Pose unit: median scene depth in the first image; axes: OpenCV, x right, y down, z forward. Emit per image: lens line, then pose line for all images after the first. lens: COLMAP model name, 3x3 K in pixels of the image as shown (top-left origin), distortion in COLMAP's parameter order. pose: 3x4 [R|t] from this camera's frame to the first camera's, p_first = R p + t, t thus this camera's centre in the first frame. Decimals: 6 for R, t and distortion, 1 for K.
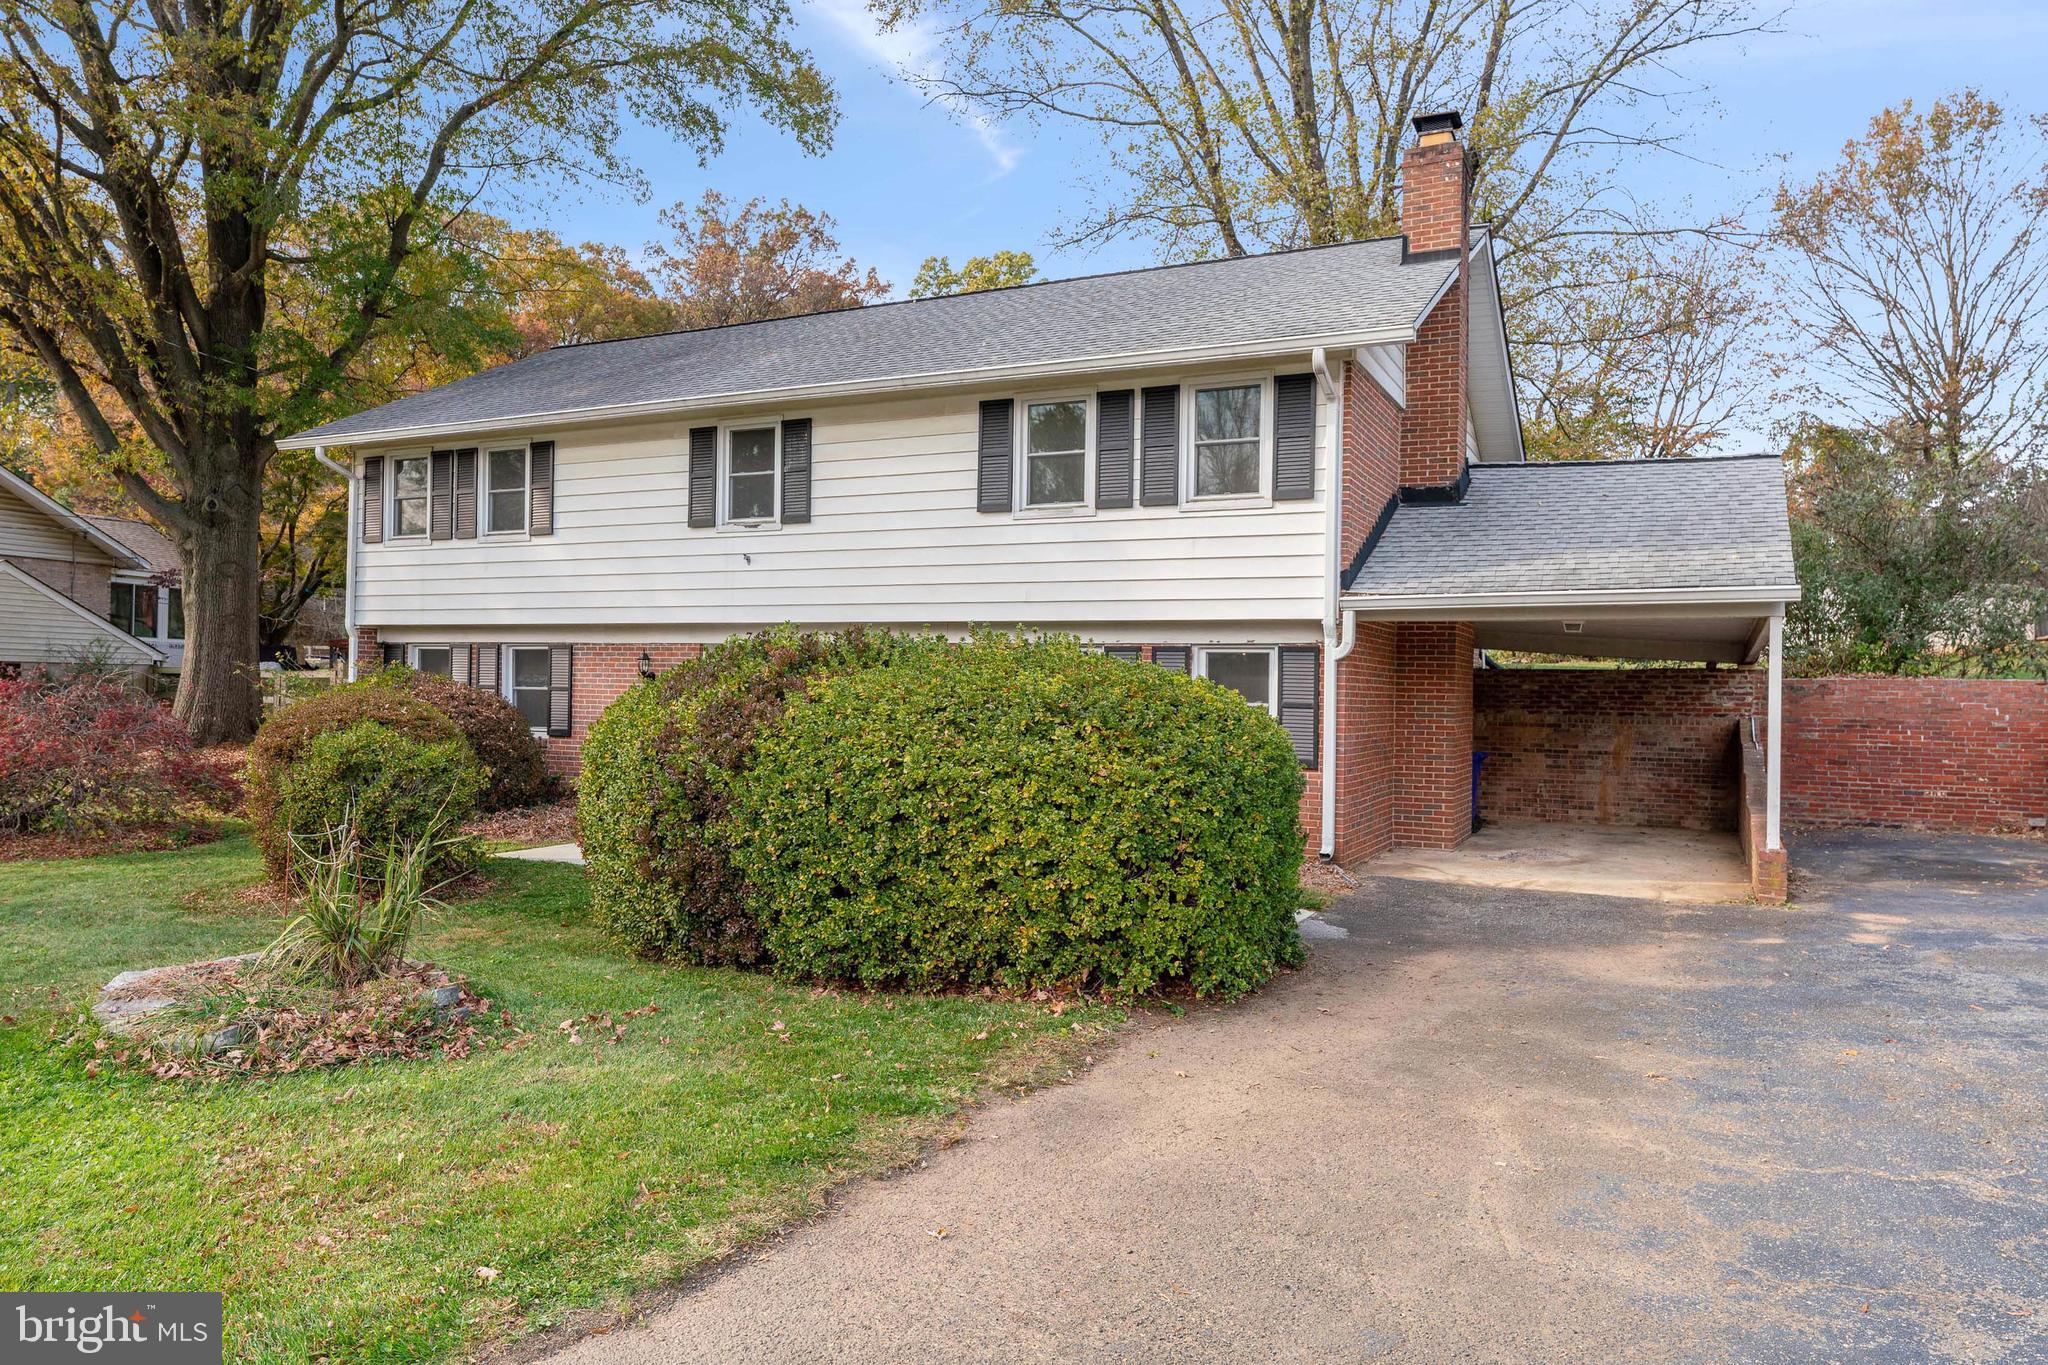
lens RADIAL K [[1394.7, 0, 1025.1], [0, 1394.7, 679.2], [0, 0, 1]] dist [-0.017645, -0.001450]
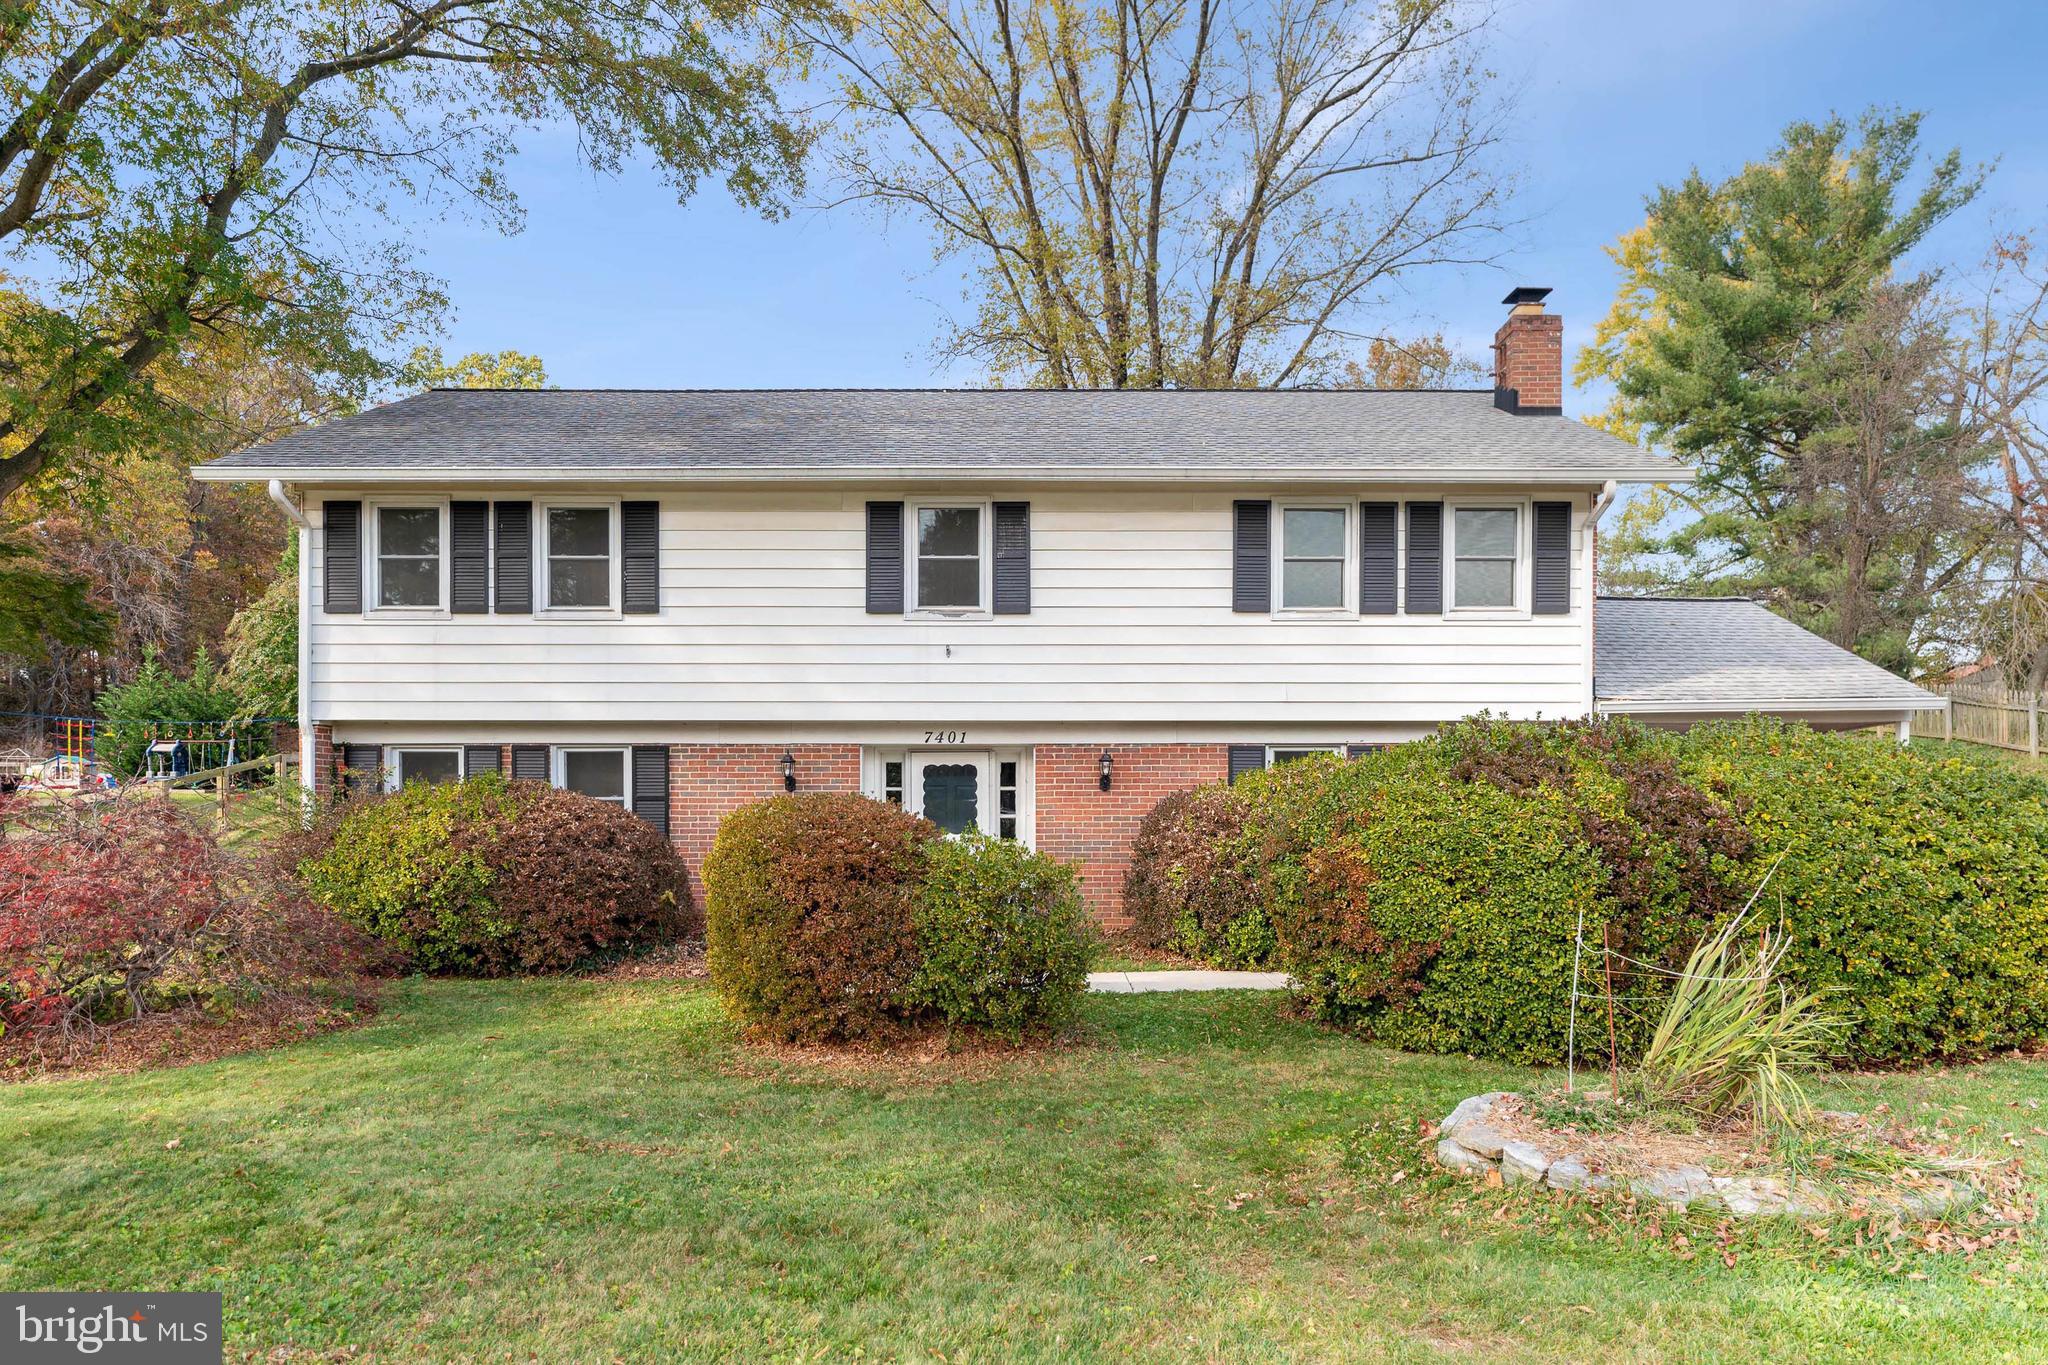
lens RADIAL K [[1227.6, 0, 1010.5], [0, 1227.6, 755.4], [0, 0, 1]] dist [-0.000065, -0.000204]
pose [[0.887677, -0.006661, 0.460418, -0.515213], [0.013678, 0.999836, -0.011907, -0.007630], [-0.460263, 0.016867, 0.887622, 0.262680]]
